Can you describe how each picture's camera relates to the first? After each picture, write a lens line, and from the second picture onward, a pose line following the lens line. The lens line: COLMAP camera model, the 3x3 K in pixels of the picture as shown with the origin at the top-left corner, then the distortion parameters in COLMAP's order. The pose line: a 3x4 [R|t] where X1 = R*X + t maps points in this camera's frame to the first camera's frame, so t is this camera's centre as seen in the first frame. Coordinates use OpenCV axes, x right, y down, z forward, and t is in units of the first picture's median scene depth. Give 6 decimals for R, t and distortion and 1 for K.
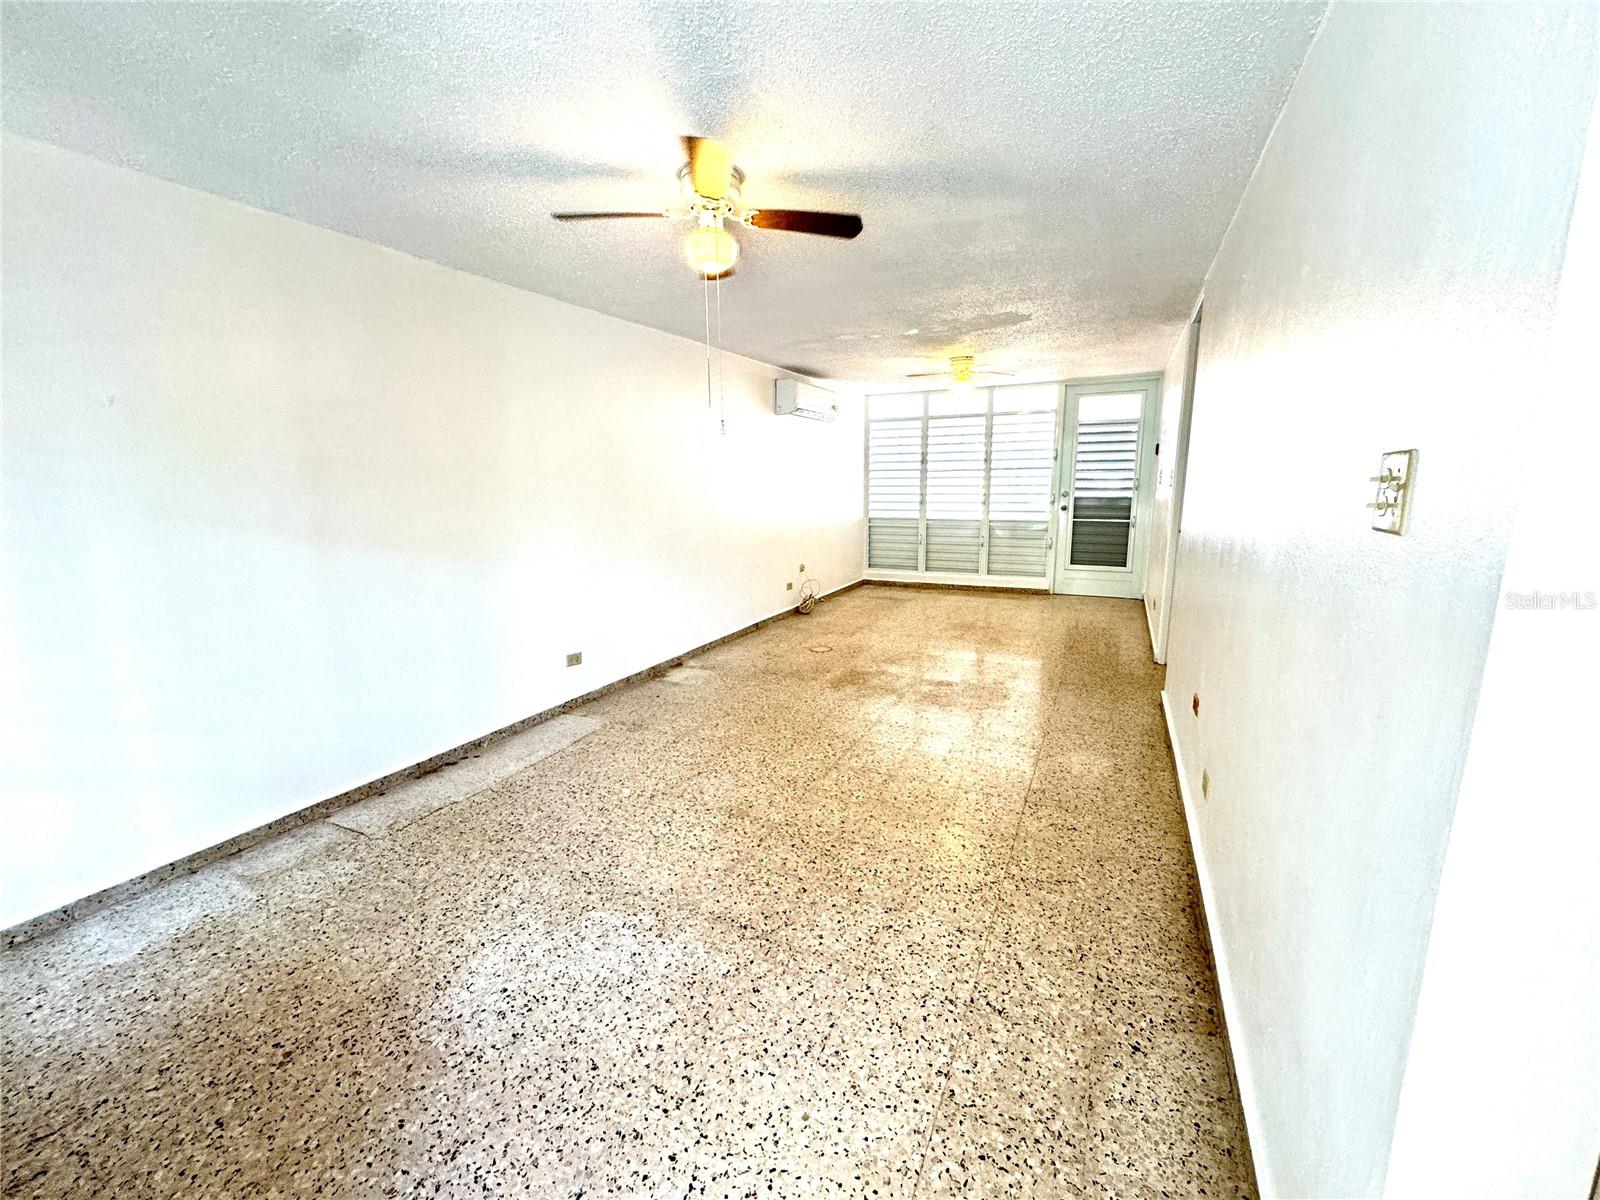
lens RADIAL K [[640.2, 0, 802.2], [0, 640.2, 591.5], [0, 0, 1]] dist [-0.004935, 0.001065]
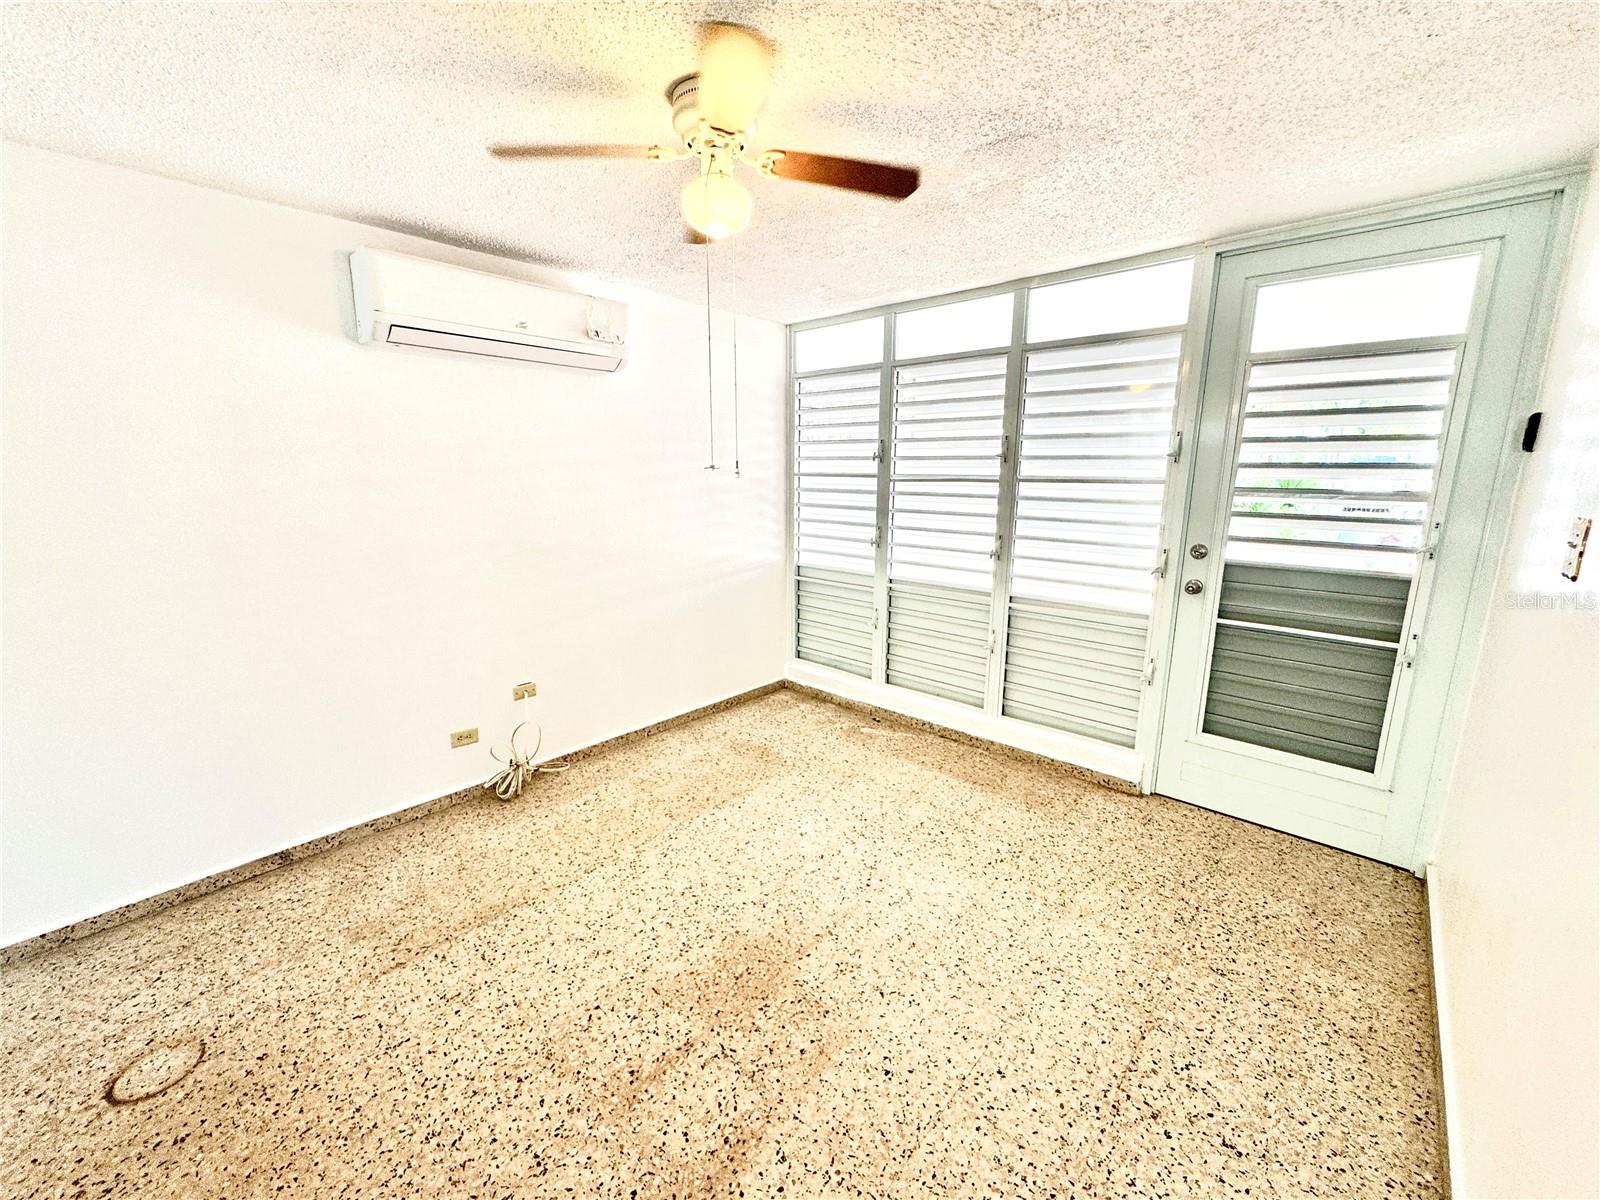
lens RADIAL K [[640.2, 0, 801.7], [0, 640.2, 595.5], [0, 0, 1]] dist [-0.004935, 0.001065]
pose [[0.960338, 0.069660, -0.269996, 0.560356], [-0.063148, 0.997467, 0.032743, -0.240118], [0.271593, -0.014394, 0.962305, 1.106340]]
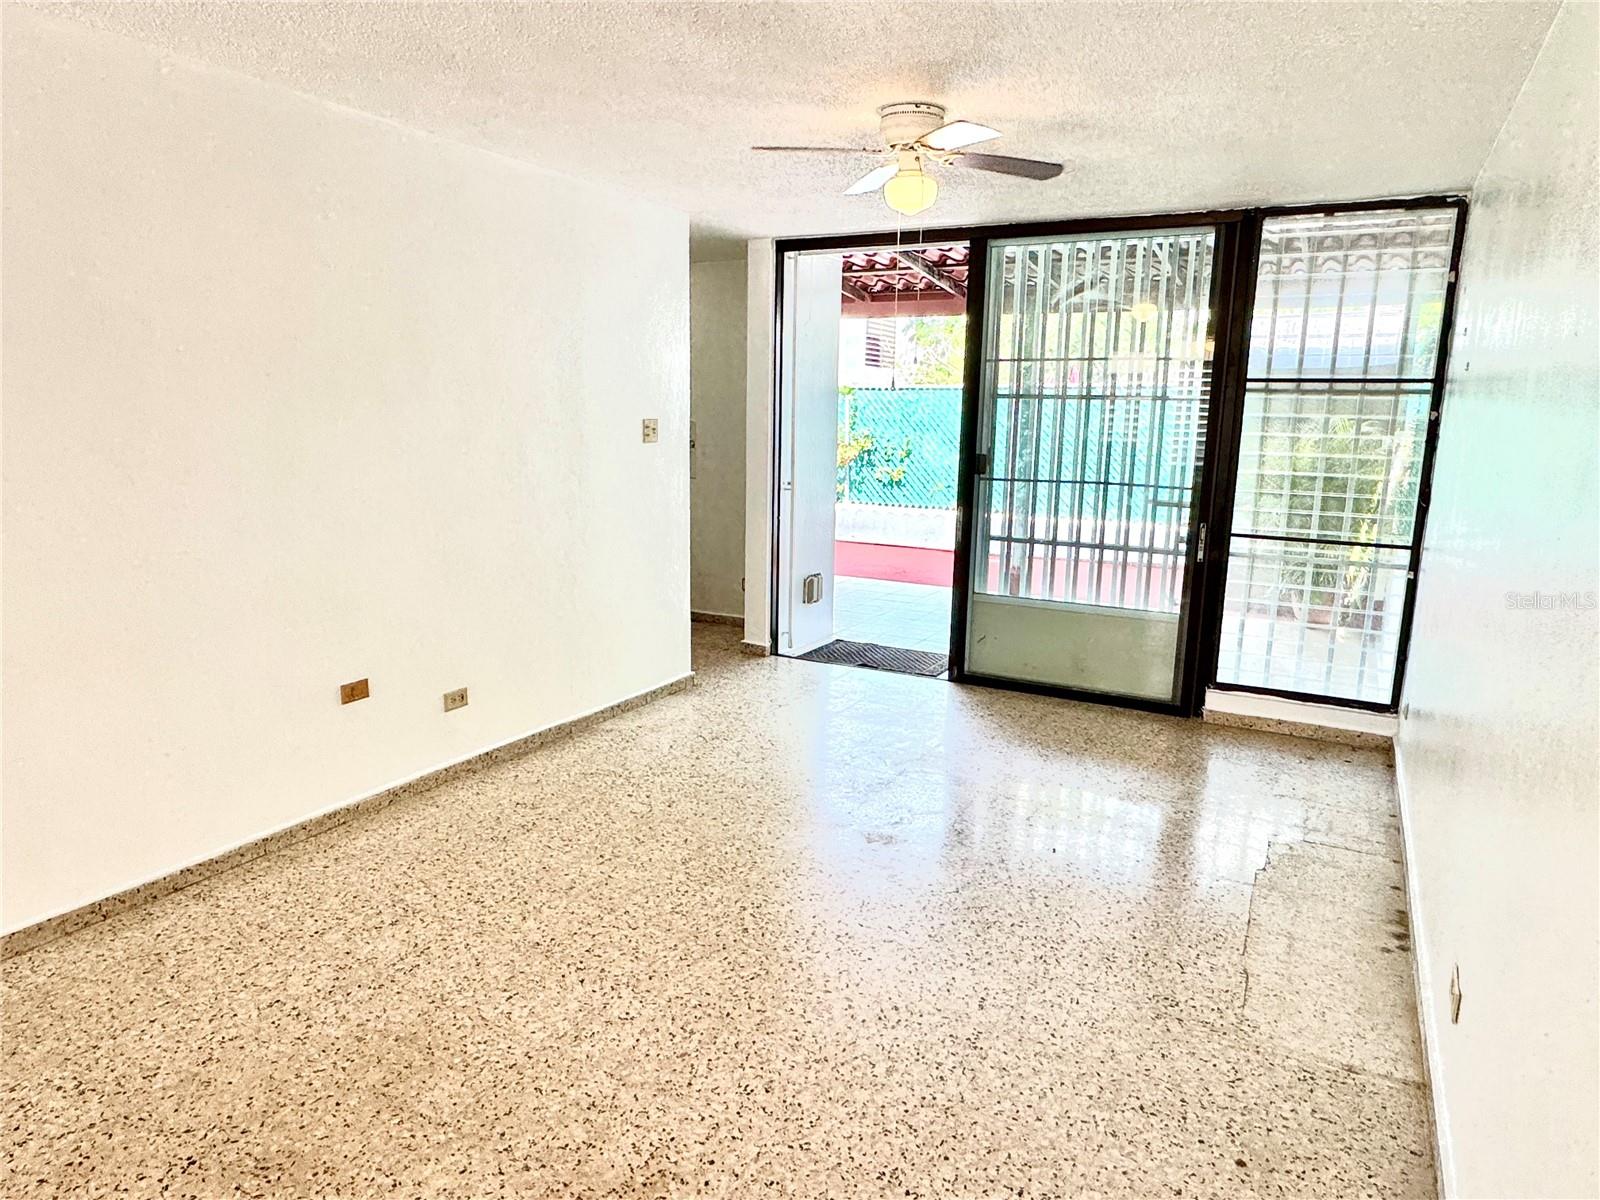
lens RADIAL K [[1001.4, 0, 798.1], [0, 1001.4, 602.1], [0, 0, 1]] dist [-0.004936, 0.001542]
pose [[-0.998849, -0.015337, 0.045439, -0.032853], [0.001908, 0.934023, 0.357208, -0.290503], [-0.047920, 0.356884, -0.932919, 1.512288]]
